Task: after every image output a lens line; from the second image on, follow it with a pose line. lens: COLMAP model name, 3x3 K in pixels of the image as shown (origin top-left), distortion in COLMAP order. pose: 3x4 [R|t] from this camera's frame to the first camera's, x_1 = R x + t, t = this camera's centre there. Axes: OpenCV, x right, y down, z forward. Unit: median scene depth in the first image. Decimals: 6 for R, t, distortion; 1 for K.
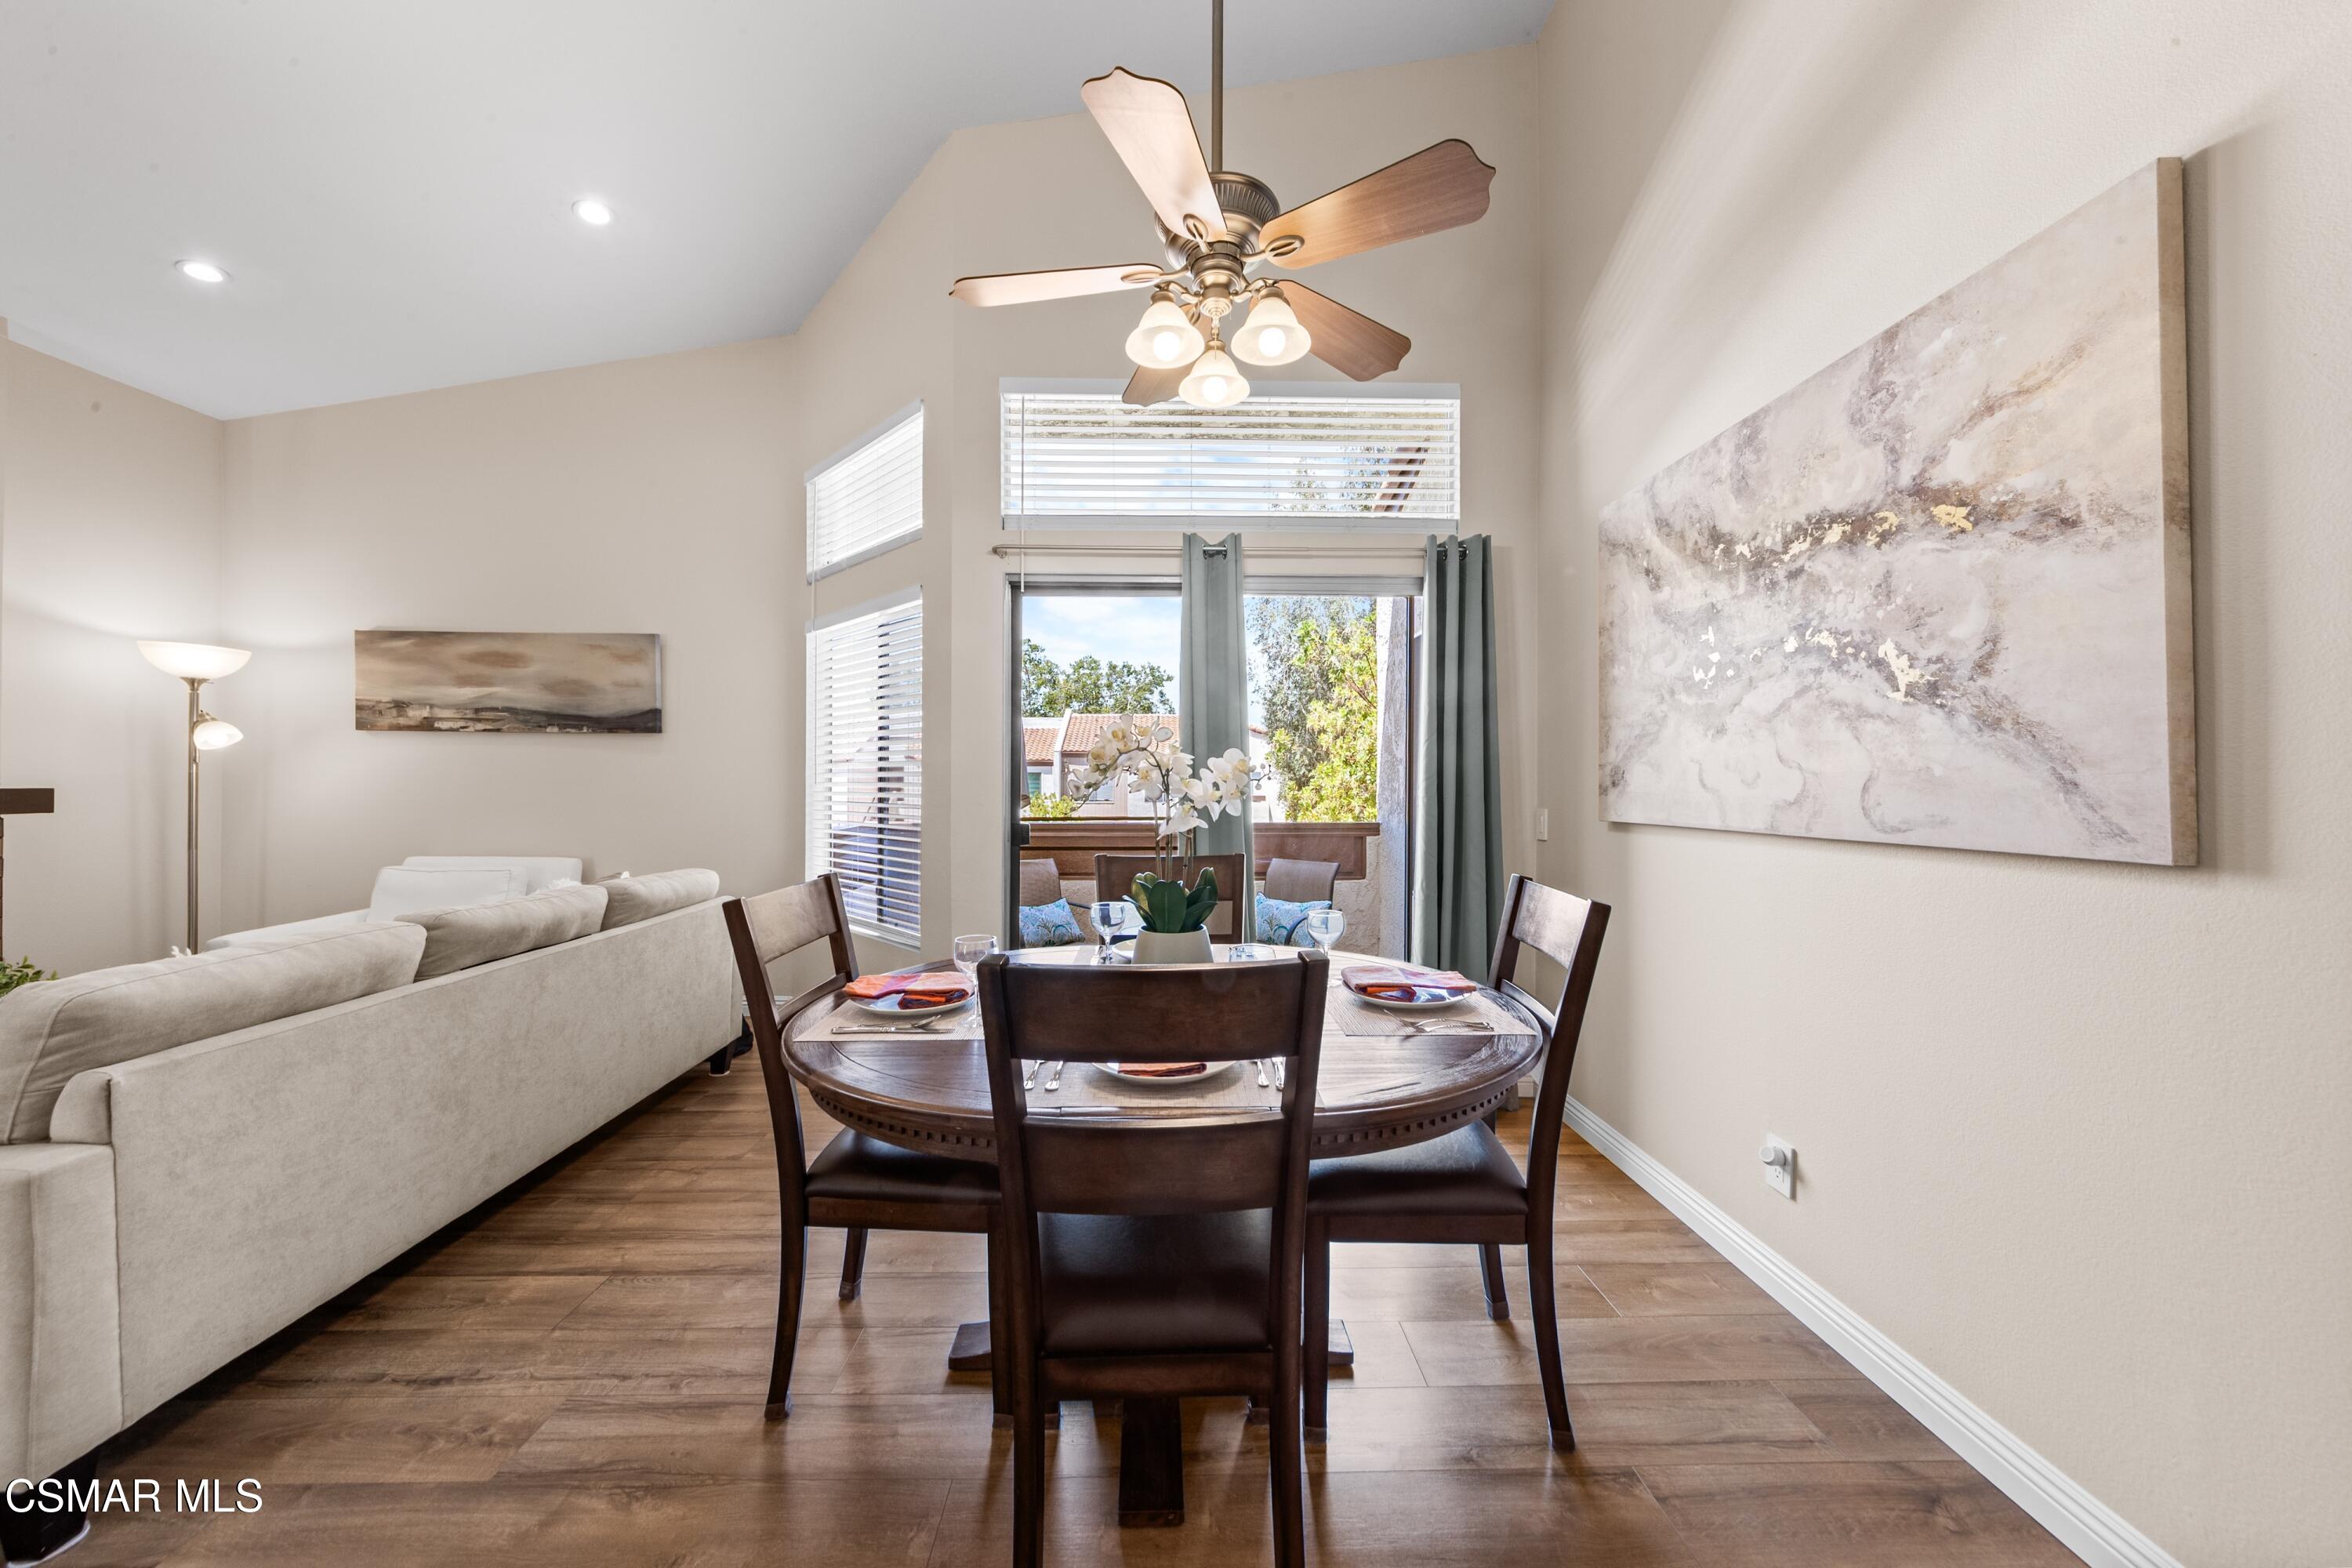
lens RADIAL K [[824.4, 0, 1178.6], [0, 824.4, 778.3], [0, 0, 1]] dist [0.003152, -0.000710]
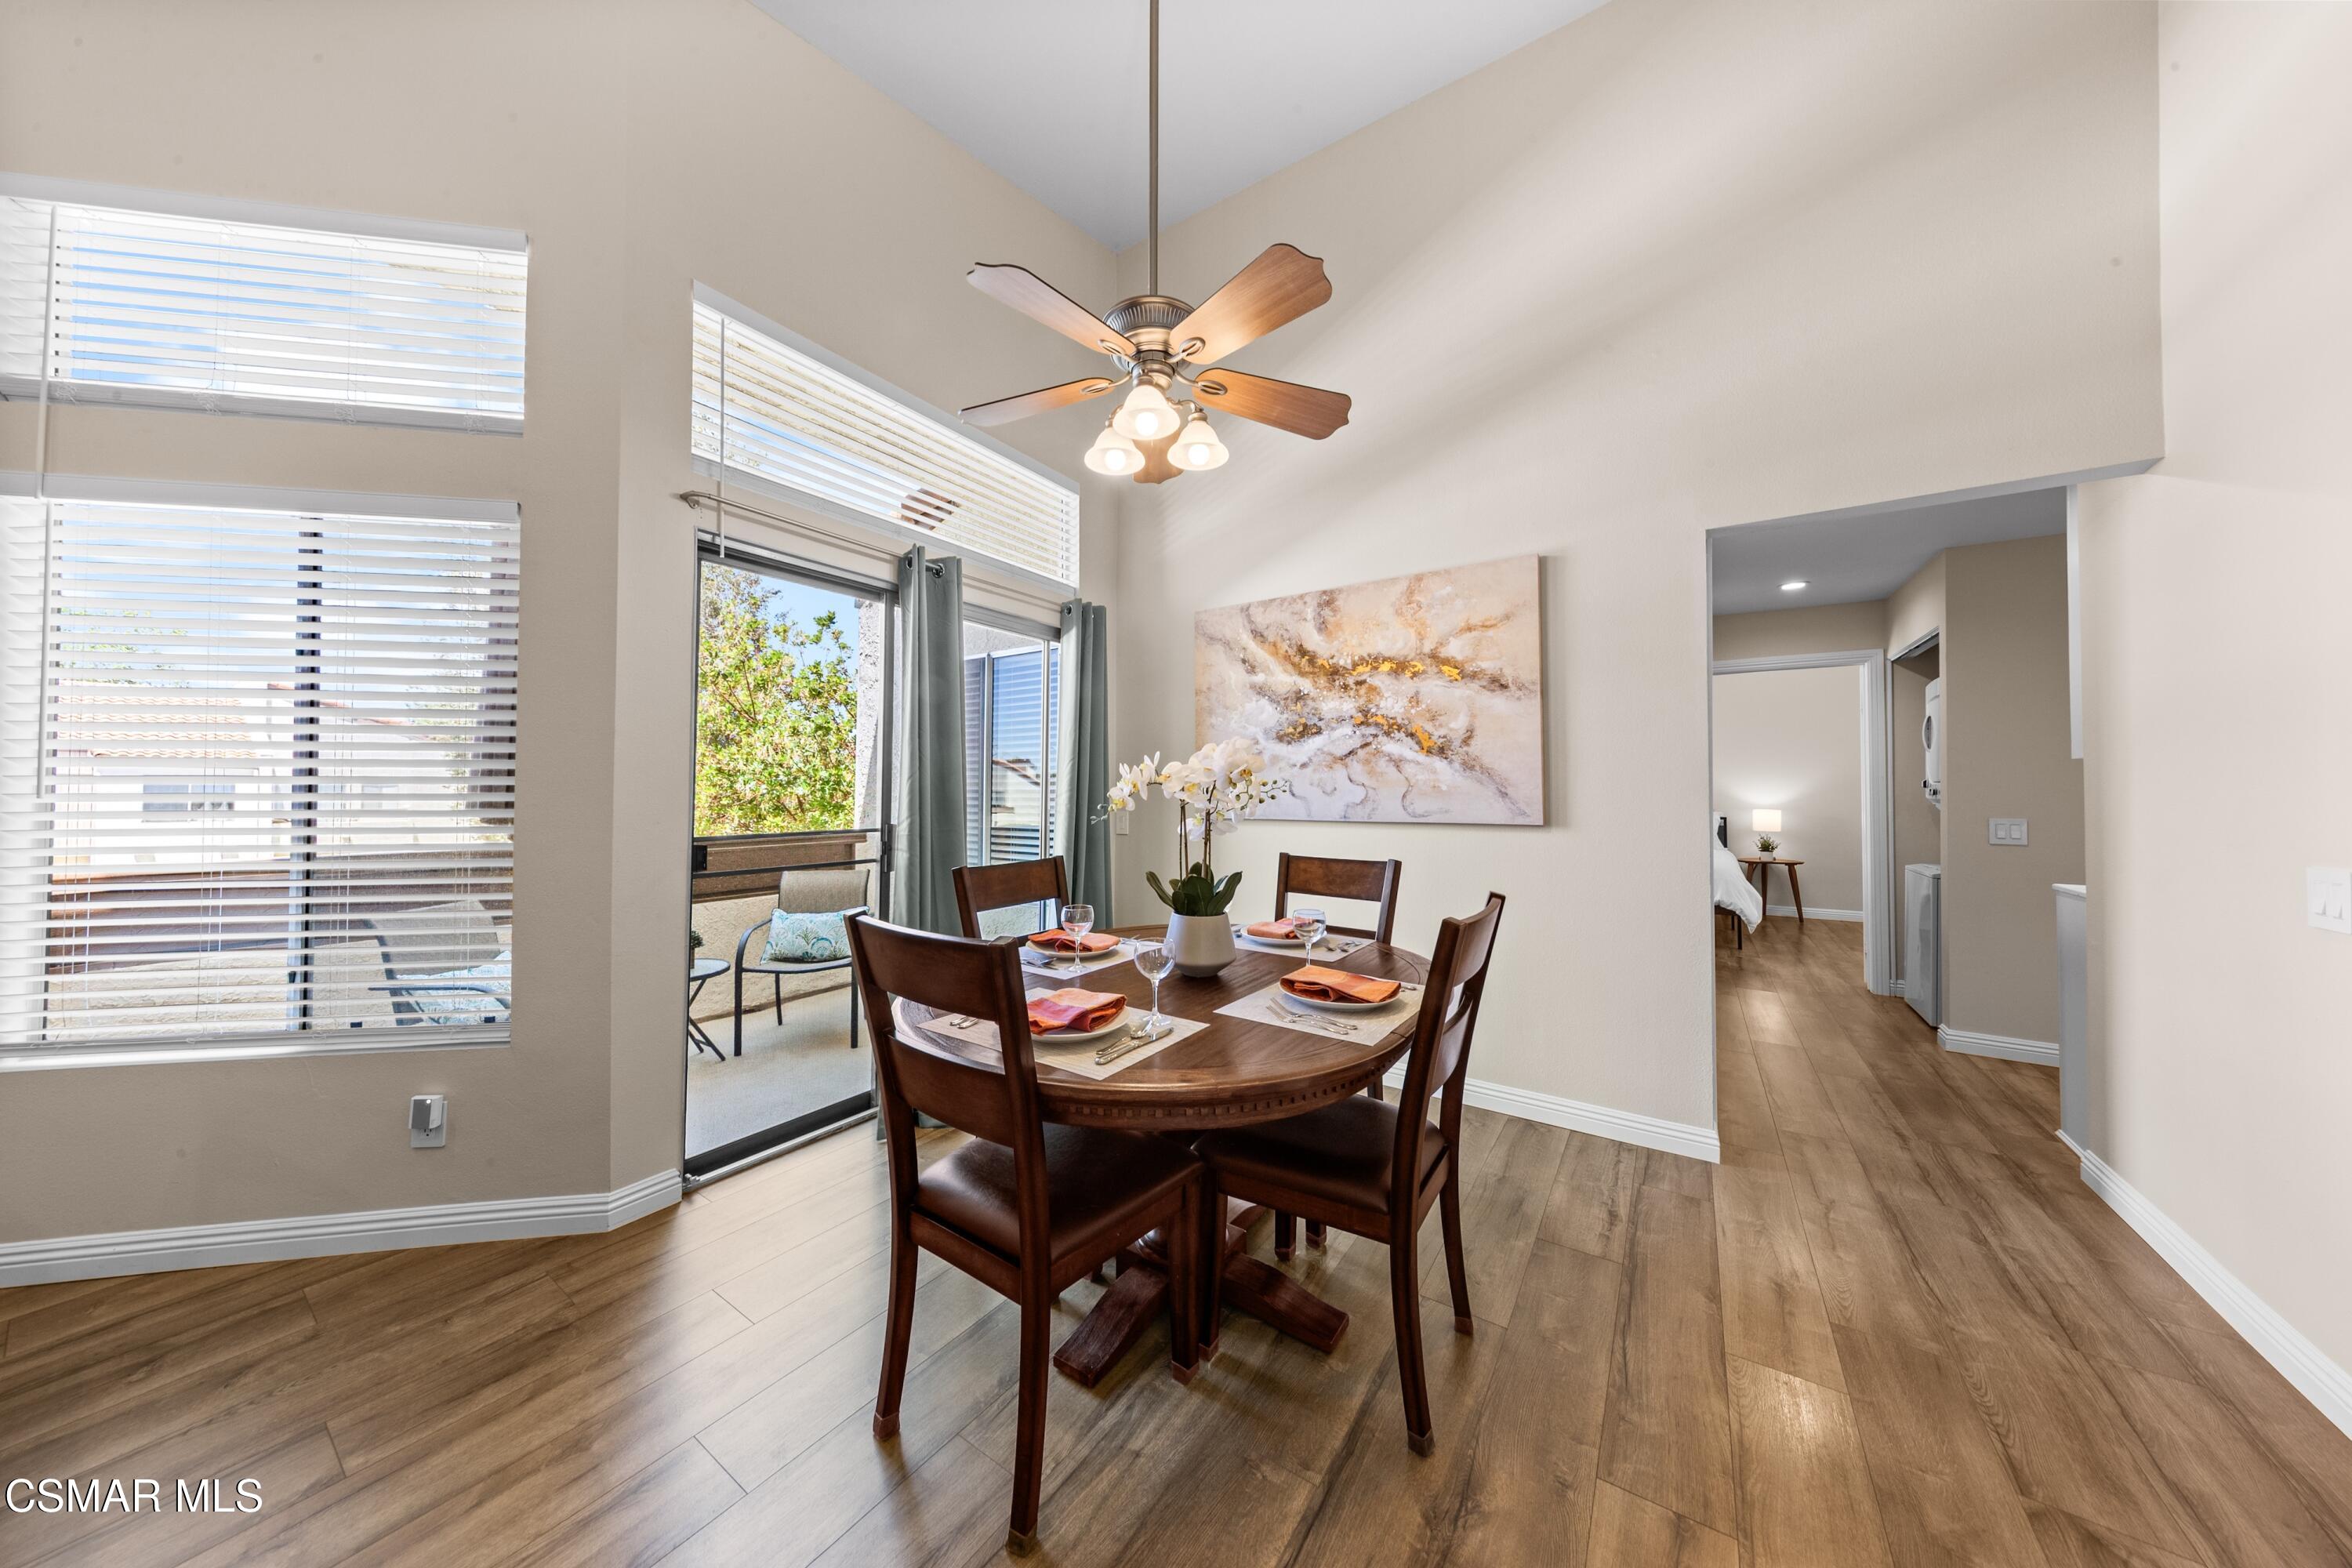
lens RADIAL K [[732.2, 0, 1162.9], [0, 732.2, 784.6], [0, 0, 1]] dist [0.001912, -0.000054]
pose [[0.587389, 0.007524, 0.809270, -0.776265], [-0.004385, 0.999972, -0.006114, -0.001630], [-0.809293, 0.000043, 0.587405, 0.338495]]
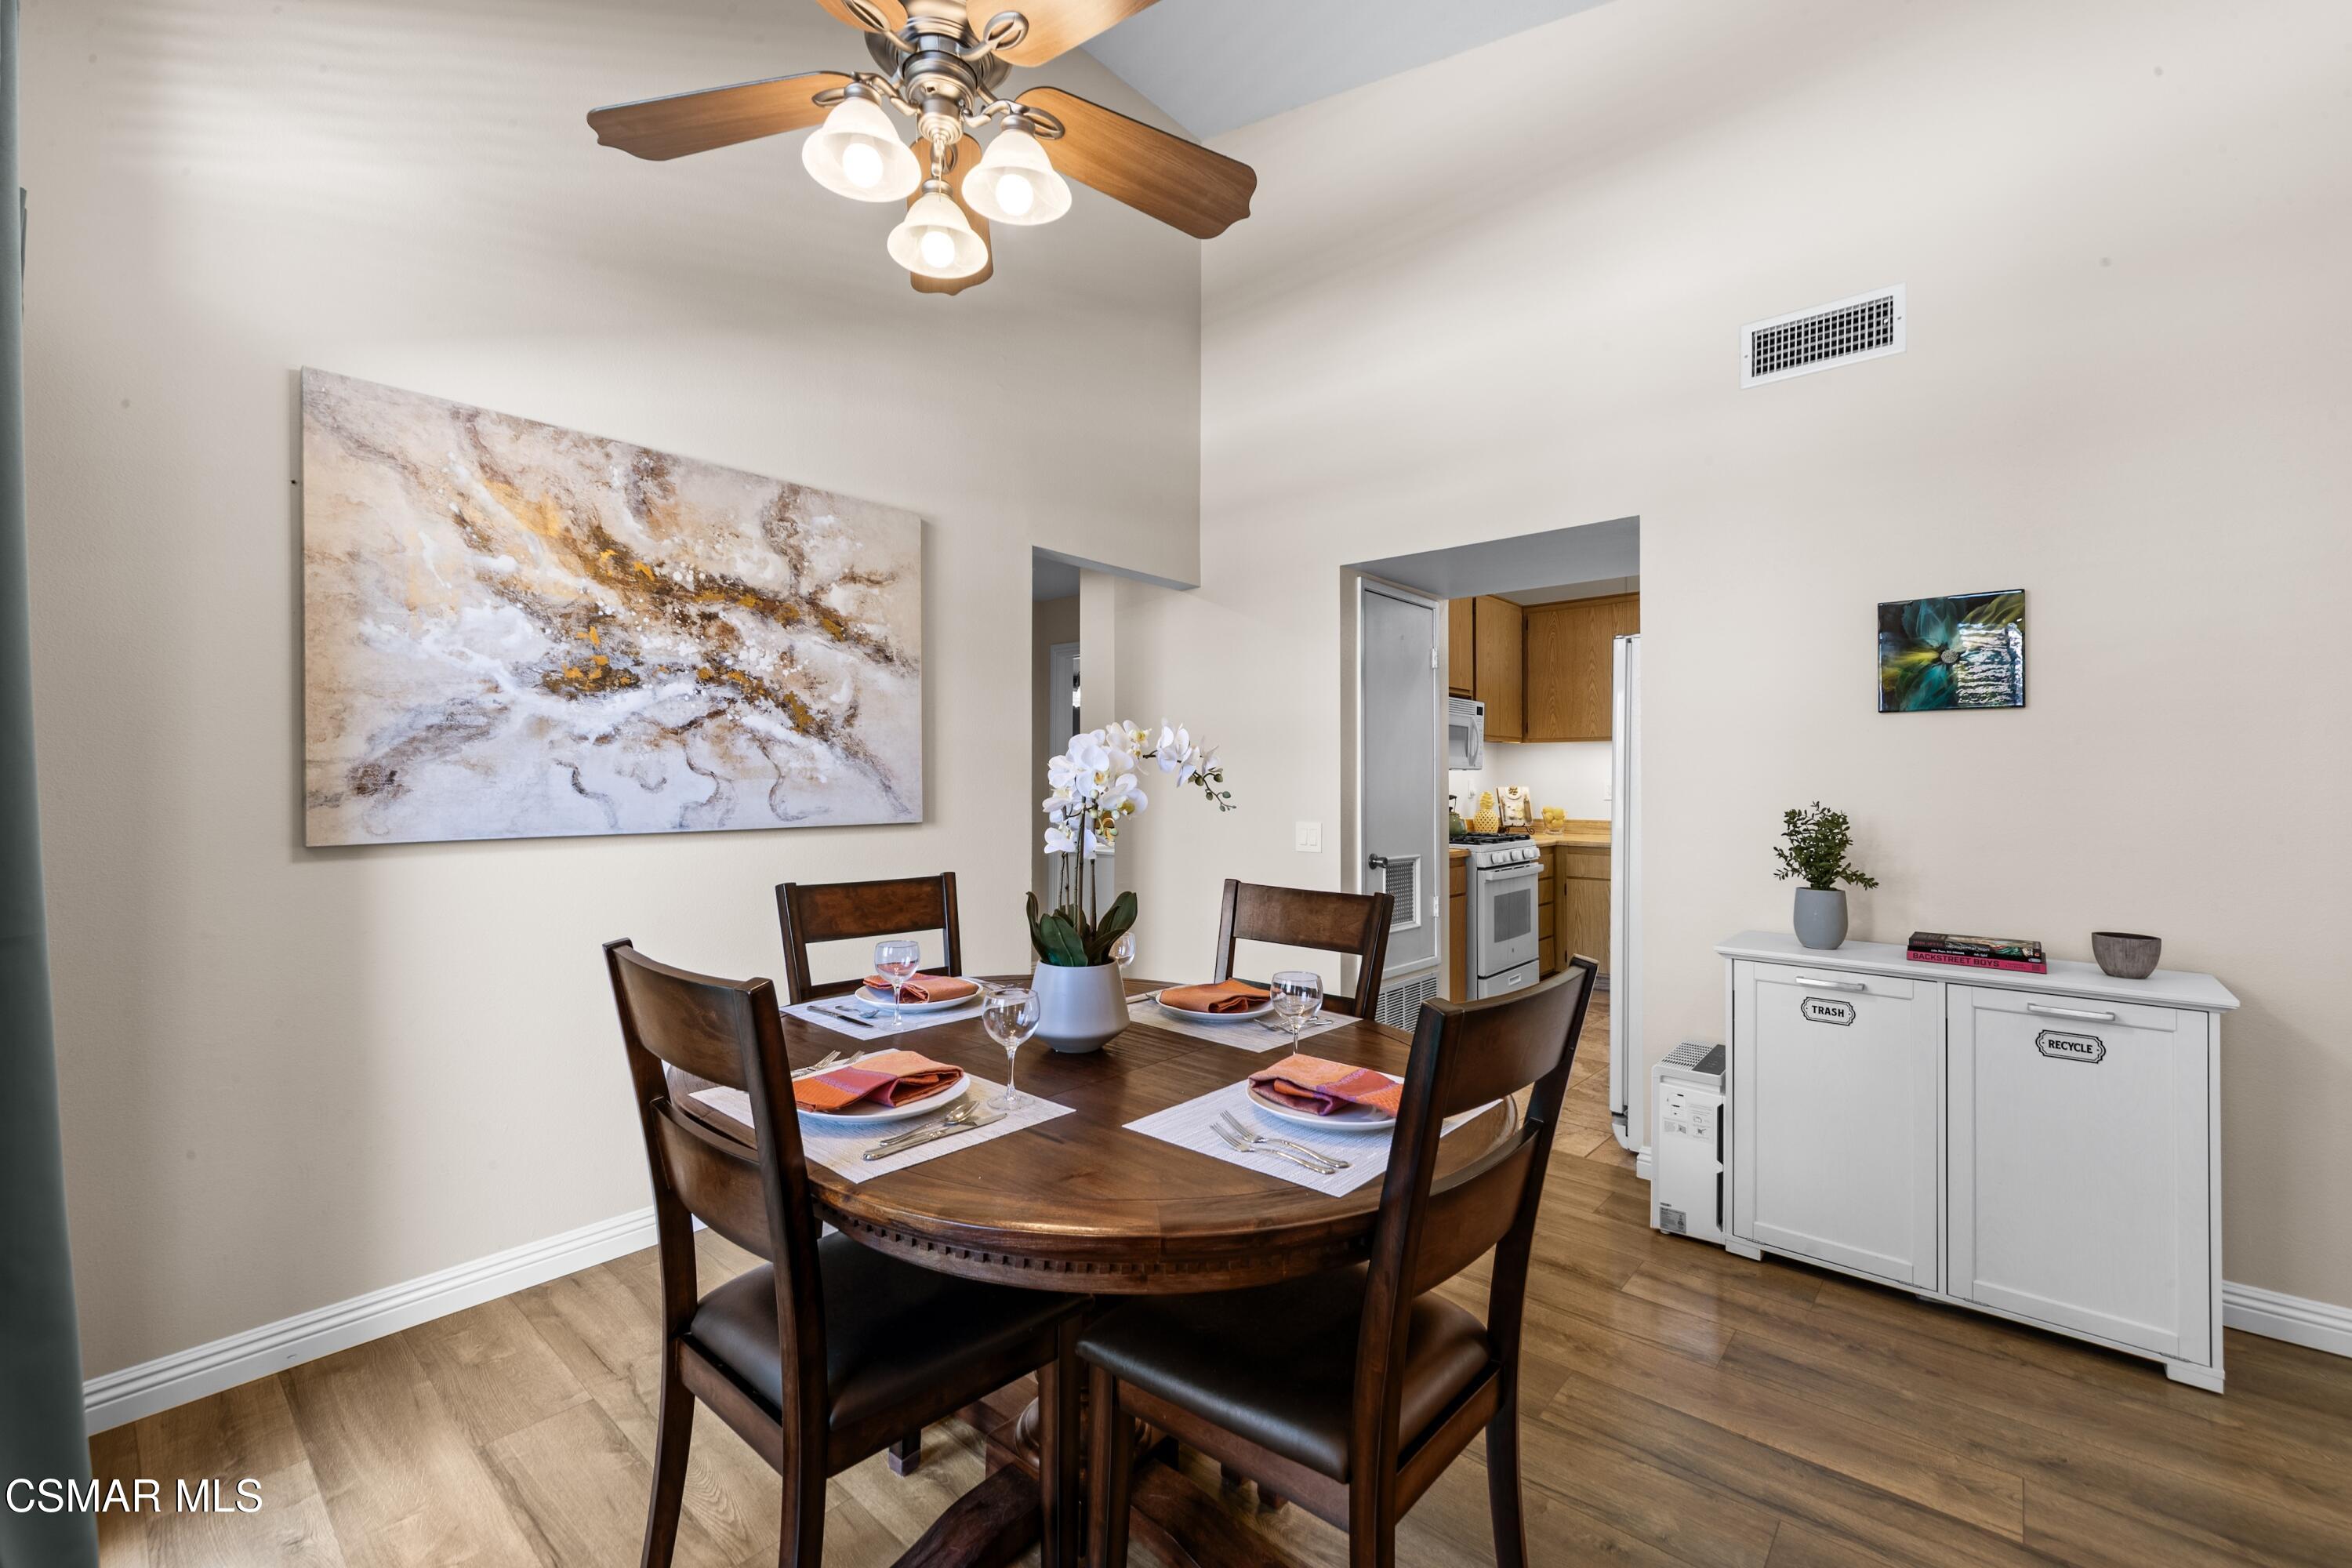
lens RADIAL K [[959.5, 0, 1175.0], [0, 959.5, 767.1], [0, 0, 1]] dist [0.001169, -0.000107]
pose [[-0.740263, 0.008820, 0.672260, -0.635944], [-0.005117, 0.999811, -0.018753, -0.001318], [-0.672298, -0.017323, -0.740078, 1.405416]]
